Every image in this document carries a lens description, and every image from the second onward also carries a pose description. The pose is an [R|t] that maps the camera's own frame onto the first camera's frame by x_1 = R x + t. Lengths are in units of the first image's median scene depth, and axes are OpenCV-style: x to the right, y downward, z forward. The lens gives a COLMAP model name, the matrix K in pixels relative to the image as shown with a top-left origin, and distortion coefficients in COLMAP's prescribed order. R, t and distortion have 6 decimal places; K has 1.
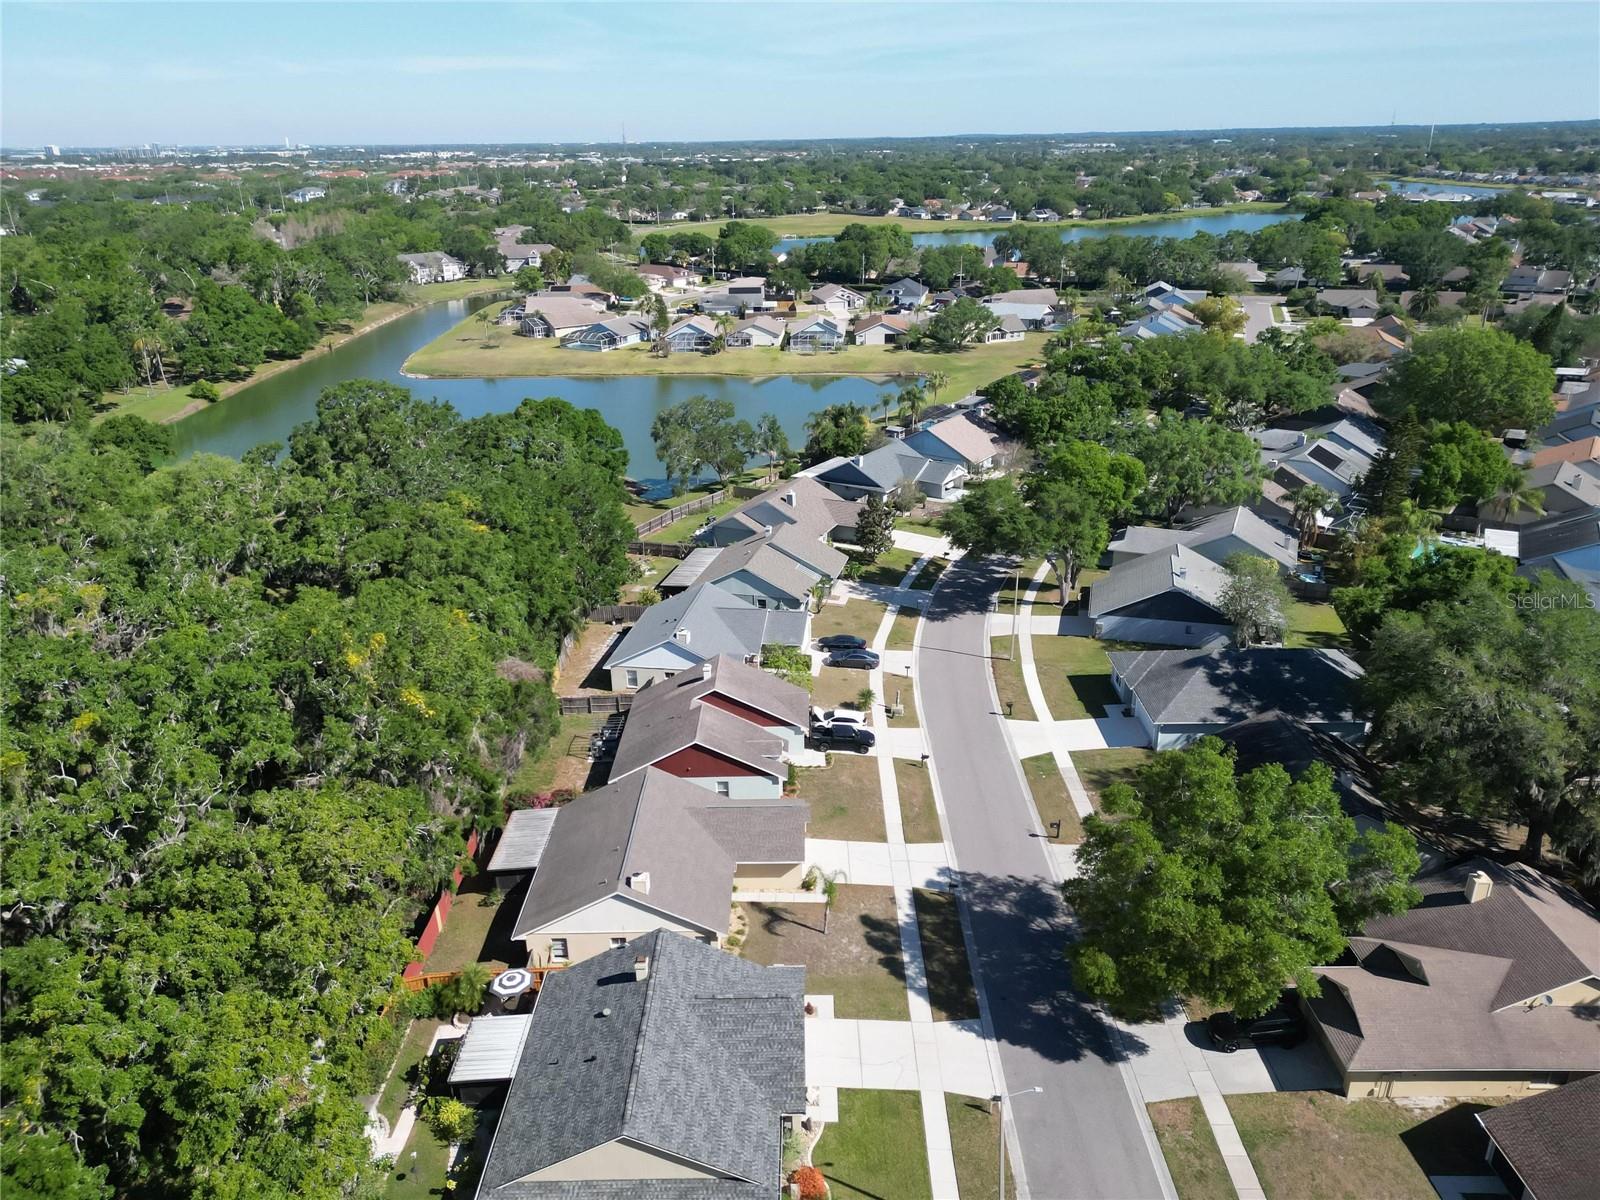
lens RADIAL K [[1115.7, 0, 805.3], [0, 1115.7, 603.6], [0, 0, 1]] dist [0.083439, -0.077496]
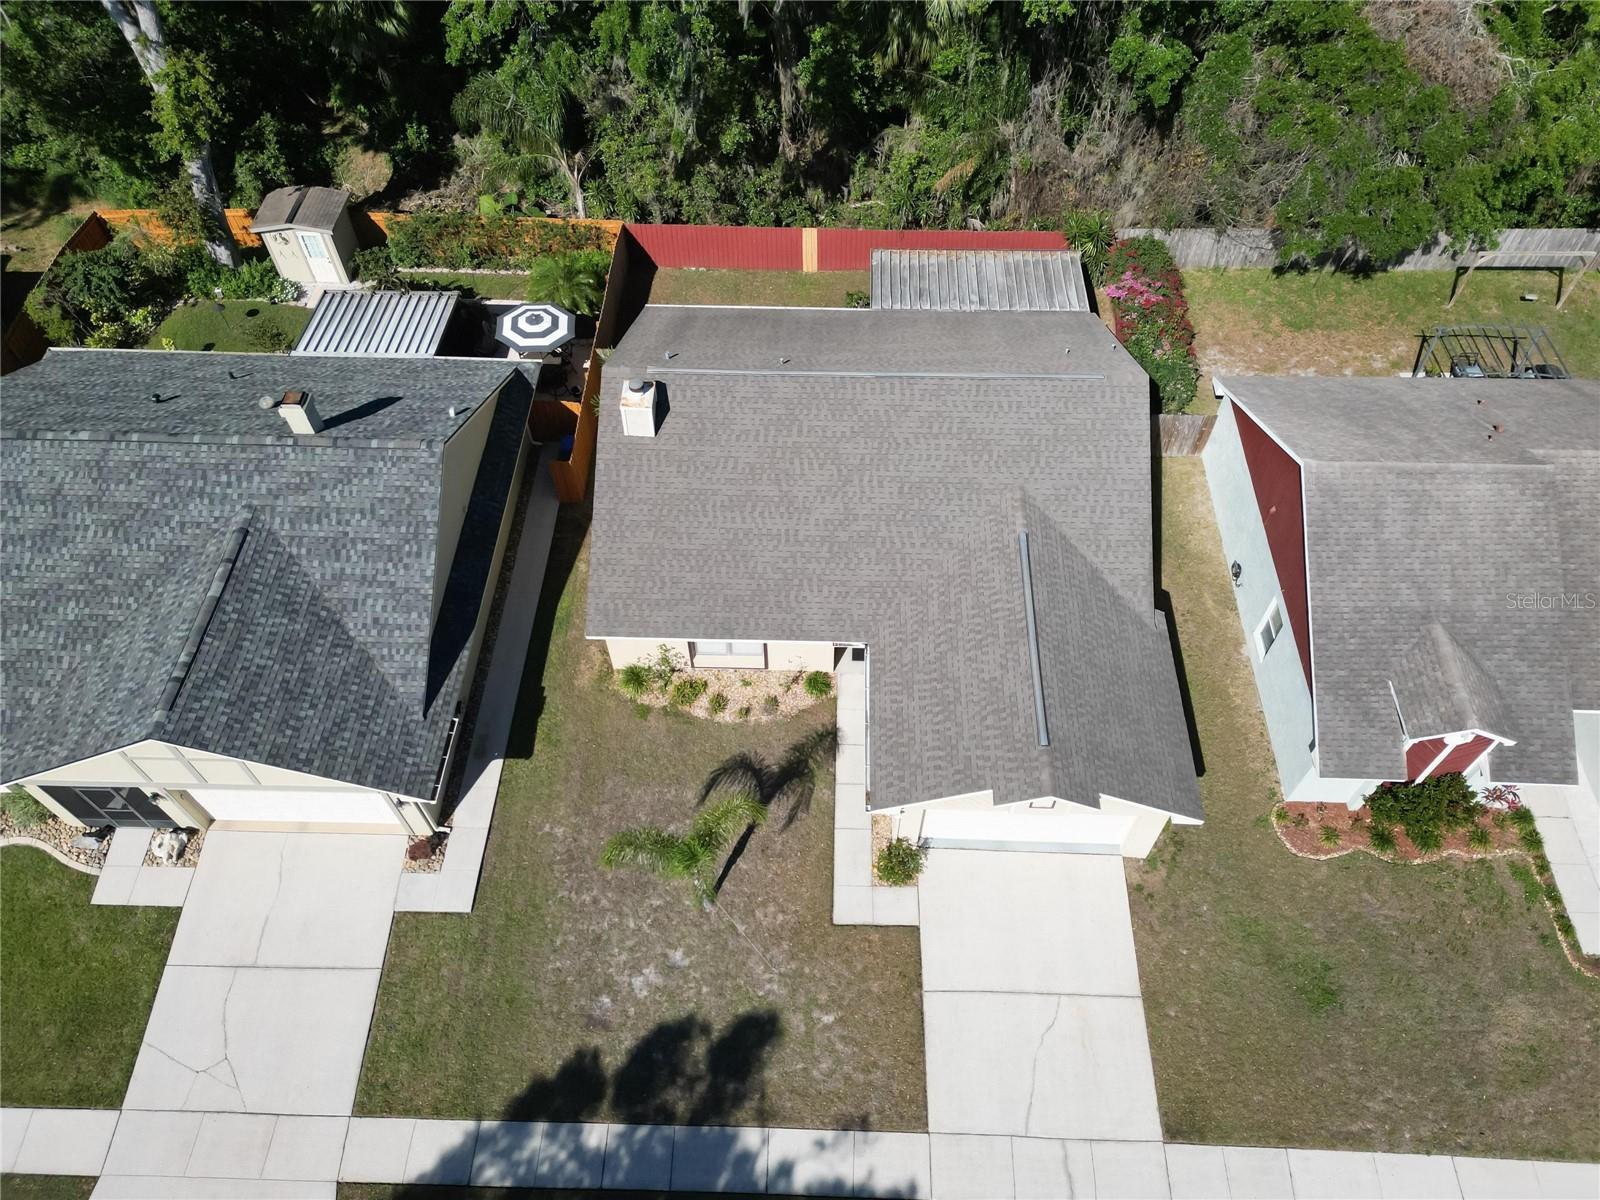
lens RADIAL K [[1115.7, 0, 805.3], [0, 1115.7, 603.6], [0, 0, 1]] dist [0.083439, -0.077496]
pose [[-0.037036, 0.815749, -0.577219, 0.093486], [-0.374946, 0.524072, 0.764698, -0.038400], [0.926306, 0.244747, 0.286453, 0.549679]]
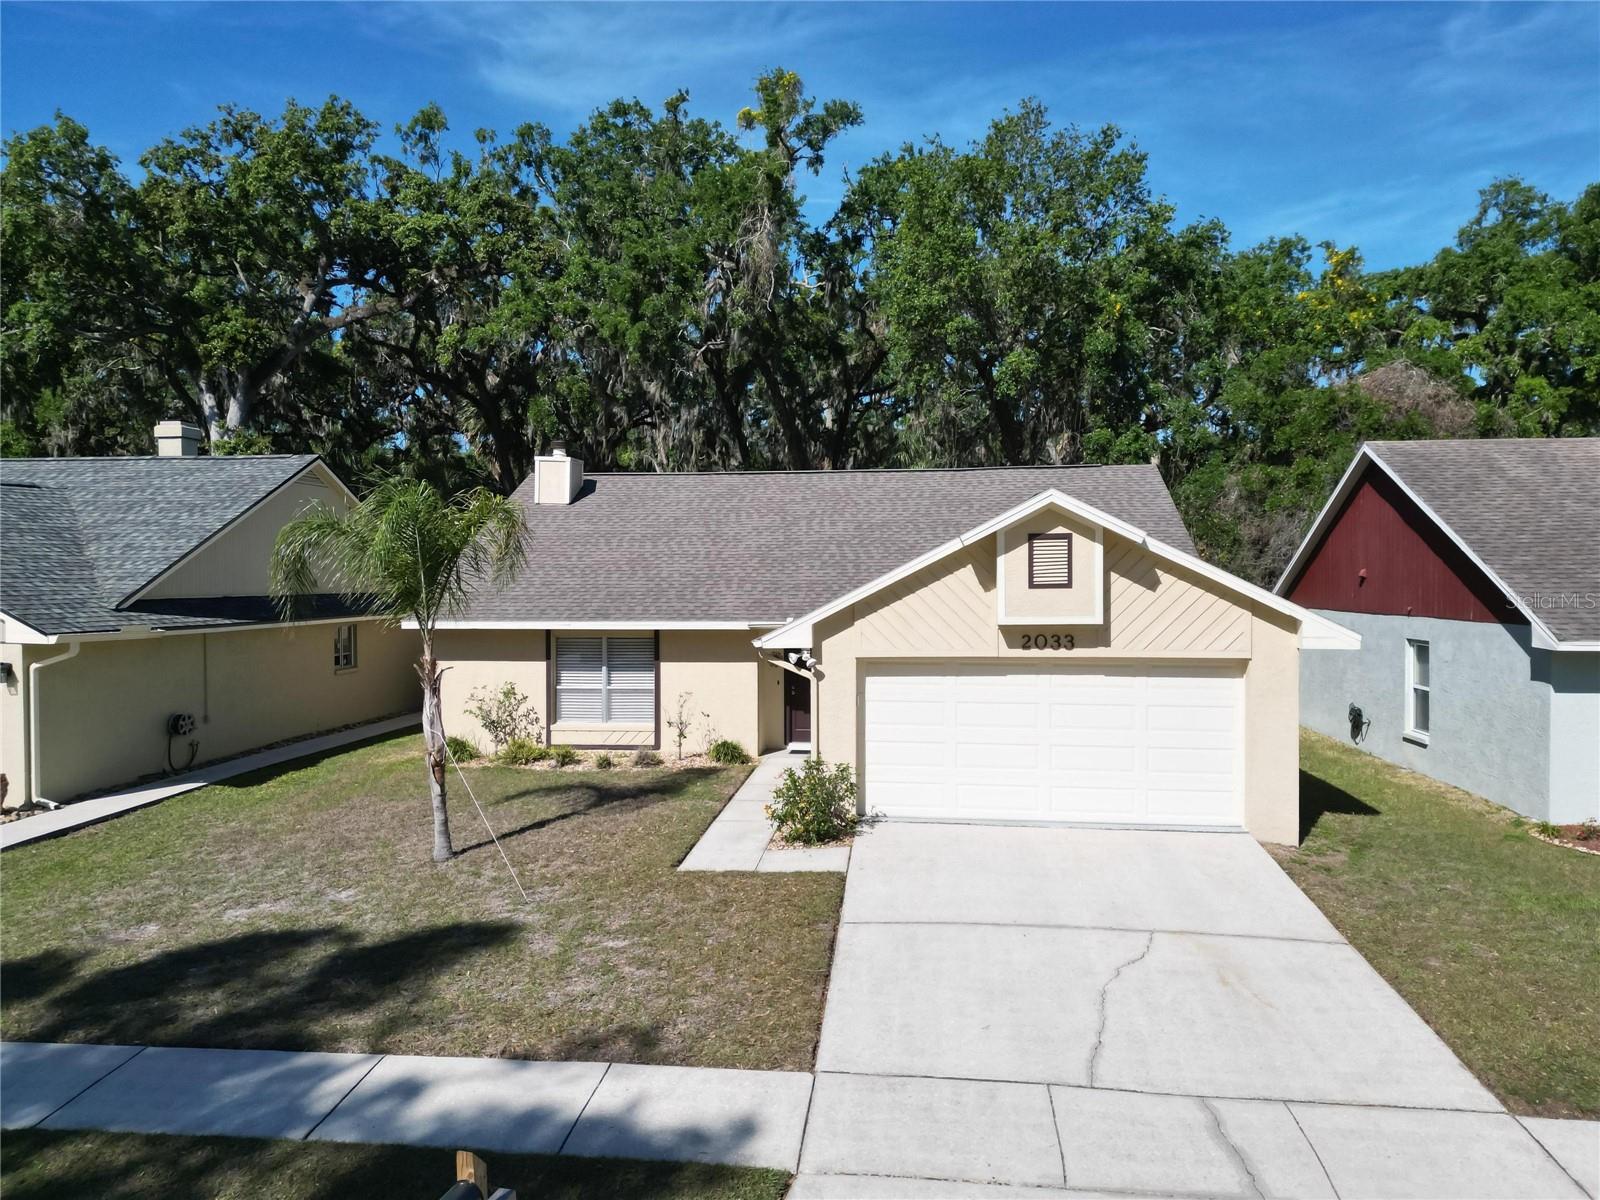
lens RADIAL K [[1115.7, 0, 805.3], [0, 1115.7, 603.6], [0, 0, 1]] dist [0.083439, -0.077496]
pose [[-0.118409, 0.041103, -0.992114, 0.124890], [-0.376901, 0.922509, 0.083203, 0.130467], [0.918654, 0.383780, -0.093742, 0.649665]]
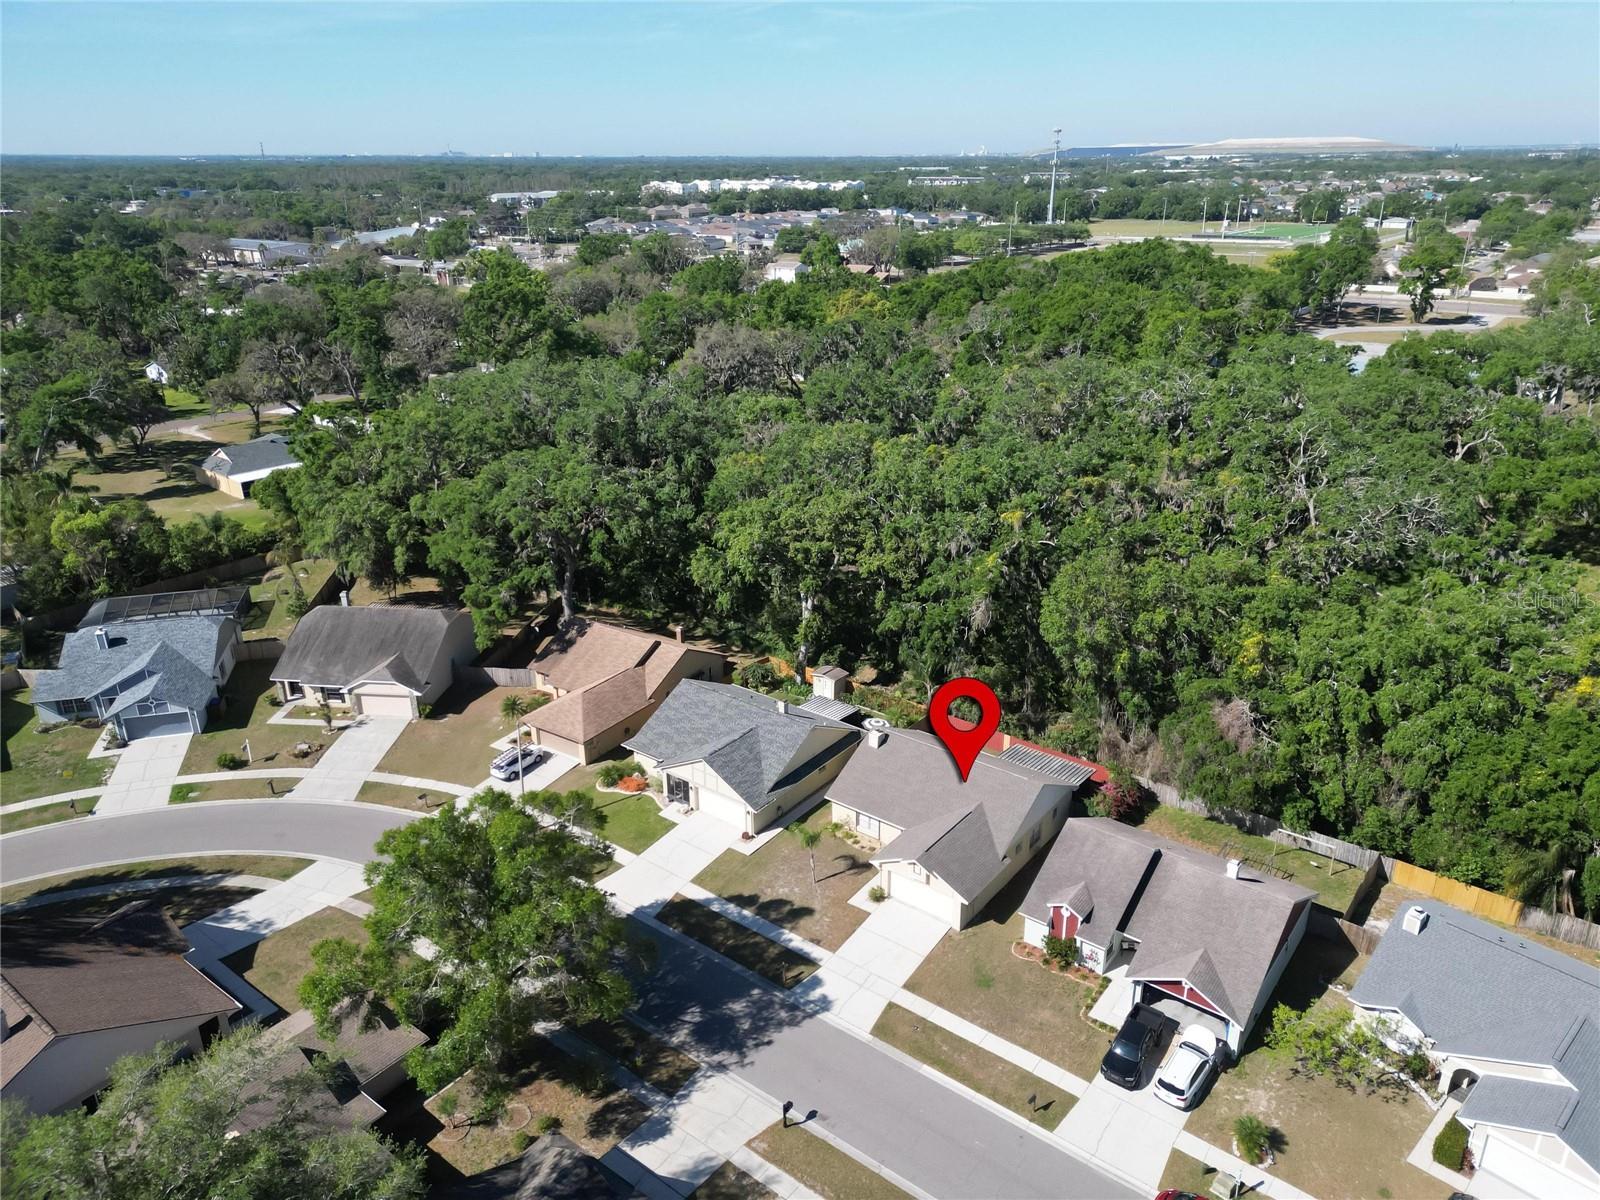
lens RADIAL K [[1115.7, 0, 805.3], [0, 1115.7, 603.6], [0, 0, 1]] dist [0.083439, -0.077496]
pose [[-0.609364, 0.314467, -0.727864, 0.449630], [-0.288683, 0.766988, 0.573055, -0.330957], [0.738470, 0.559321, -0.376593, 0.768275]]
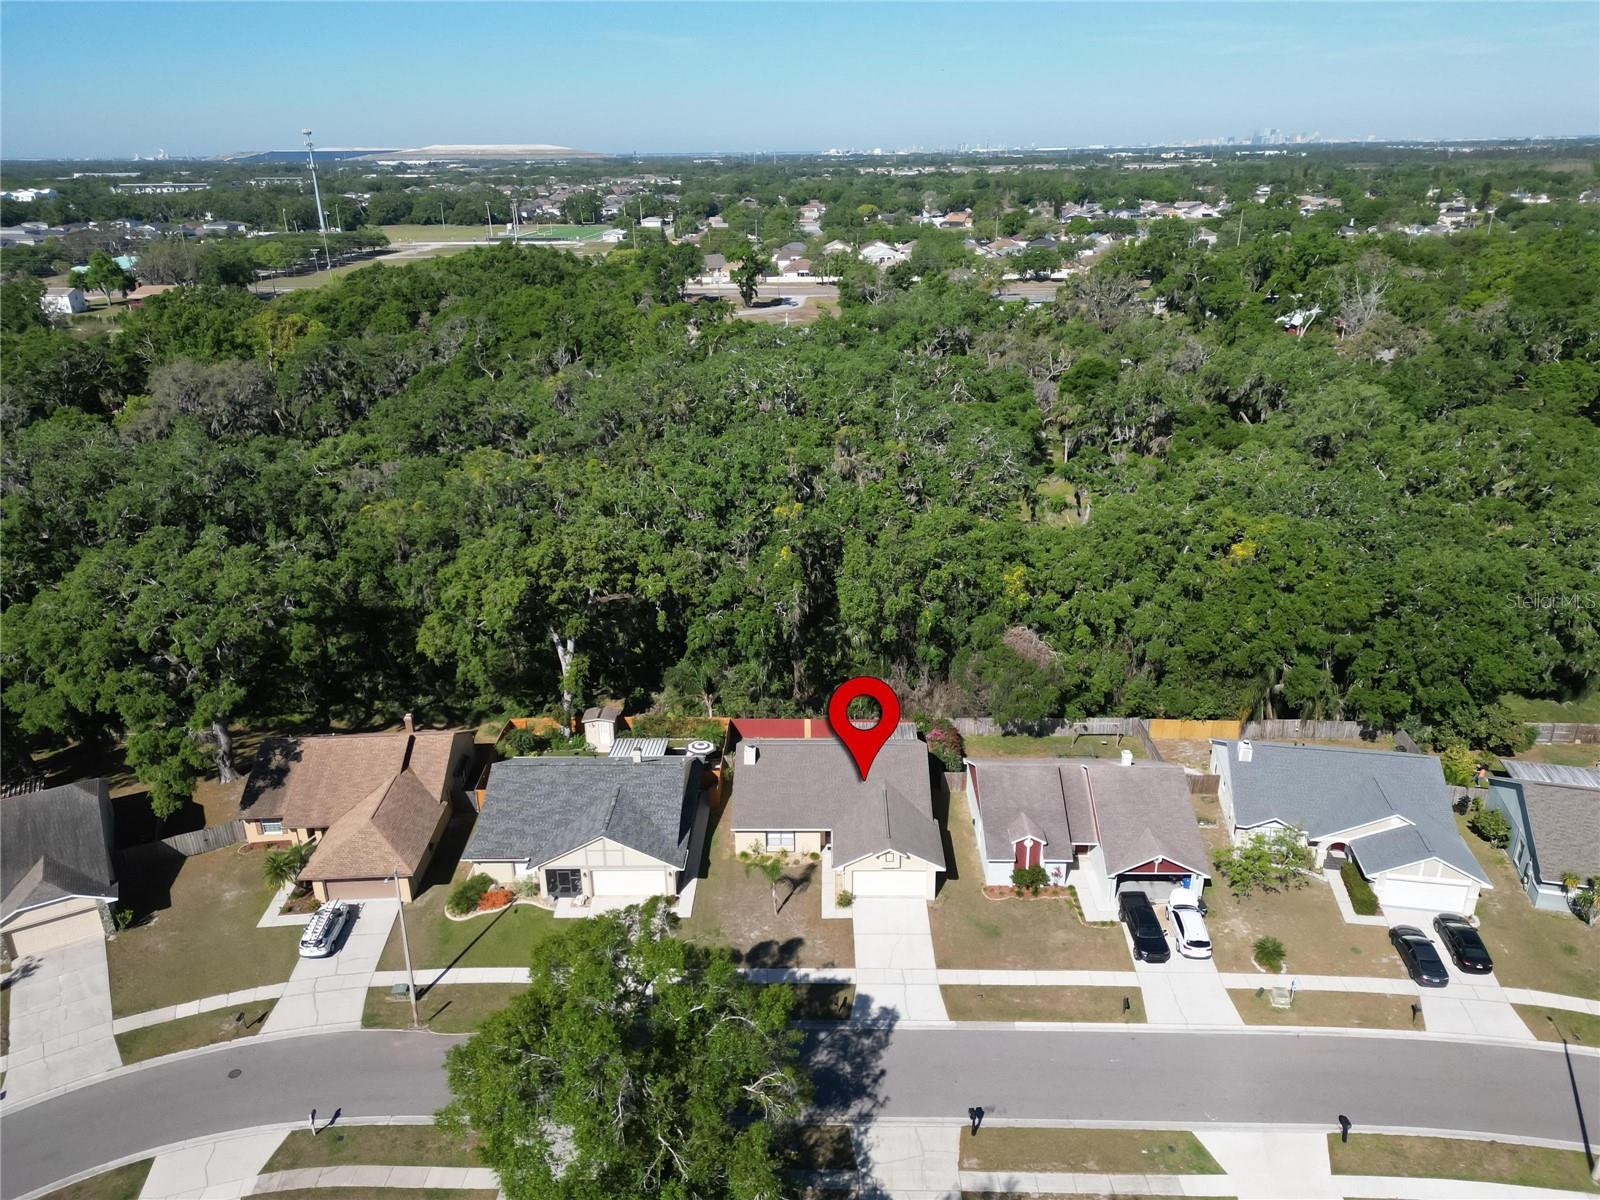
lens RADIAL K [[1115.7, 0, 805.3], [0, 1115.7, 603.6], [0, 0, 1]] dist [0.083439, -0.077496]
pose [[-0.022050, 0.390227, -0.920455, 0.531015], [-0.371165, 0.851683, 0.369963, -0.214525], [0.928305, 0.349799, 0.126059, 0.485732]]
